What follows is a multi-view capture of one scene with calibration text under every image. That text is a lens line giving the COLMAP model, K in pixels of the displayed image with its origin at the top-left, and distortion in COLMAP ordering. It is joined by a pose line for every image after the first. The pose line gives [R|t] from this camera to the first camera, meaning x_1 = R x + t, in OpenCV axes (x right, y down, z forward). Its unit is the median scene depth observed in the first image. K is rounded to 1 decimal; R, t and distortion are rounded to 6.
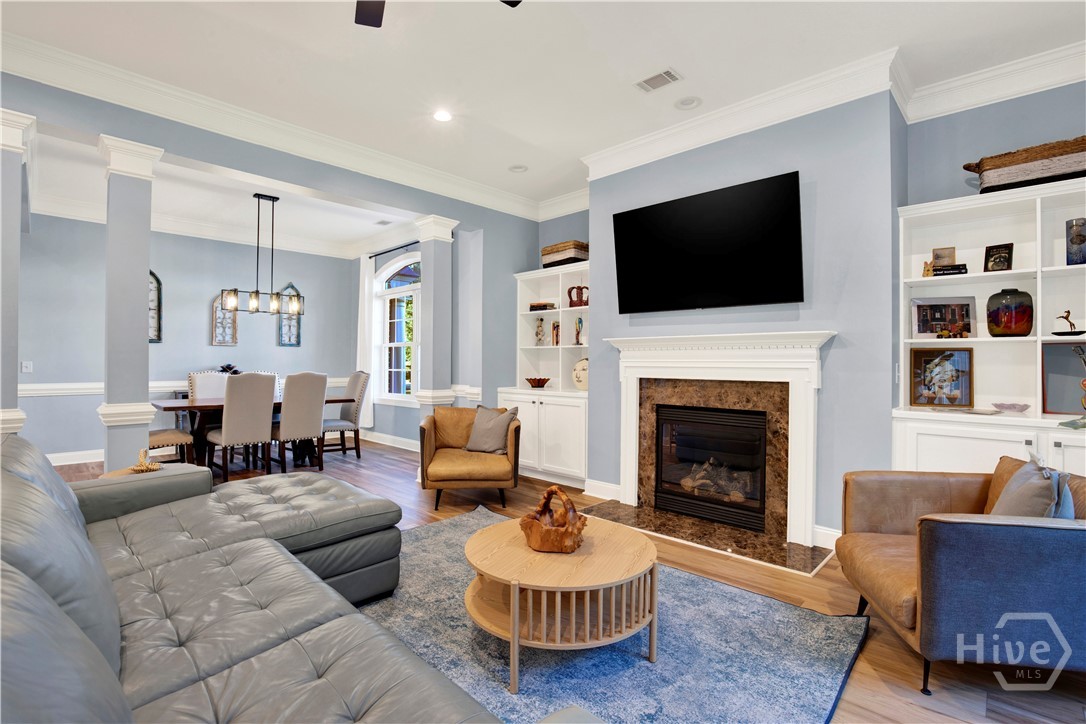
lens RADIAL K [[499.0, 0, 543.0], [0, 499.0, 362.0], [0, 0, 1]] dist [-0.029975, 0.000139]
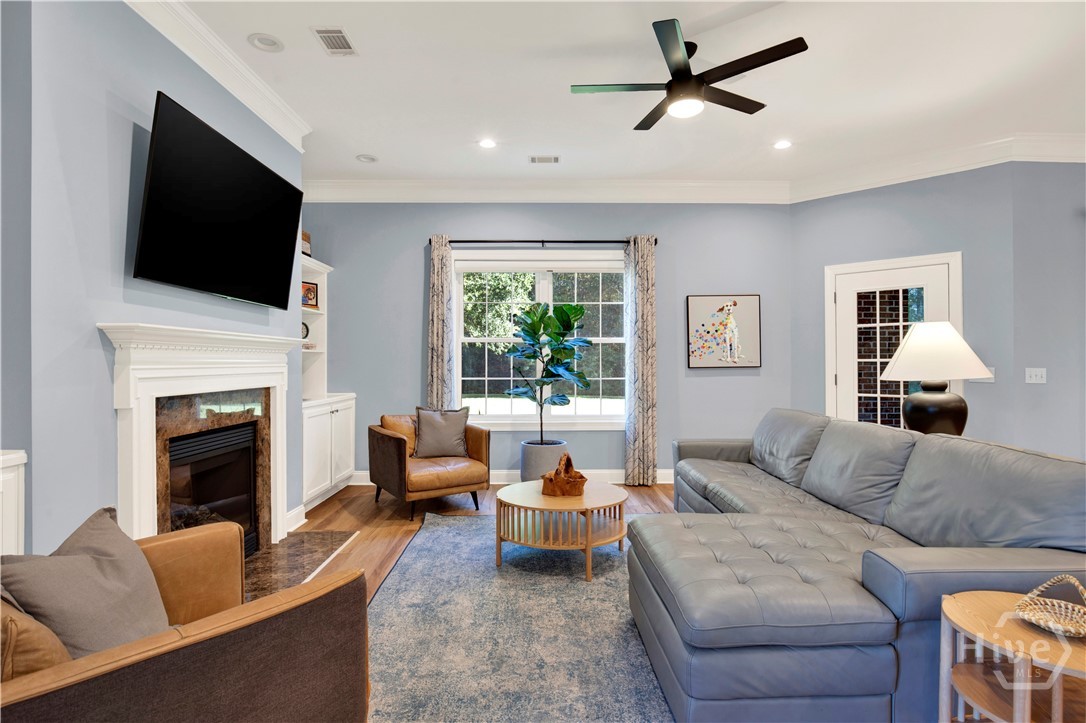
lens RADIAL K [[560.4, 0, 543.0], [0, 560.4, 361.5], [0, 0, 1]] dist [-0.011735, 0.000149]
pose [[-0.692879, -0.000787, 0.721053, -0.664566], [0.004072, 0.999979, 0.005003, -0.012807], [-0.721042, 0.006402, -0.692862, 1.308111]]
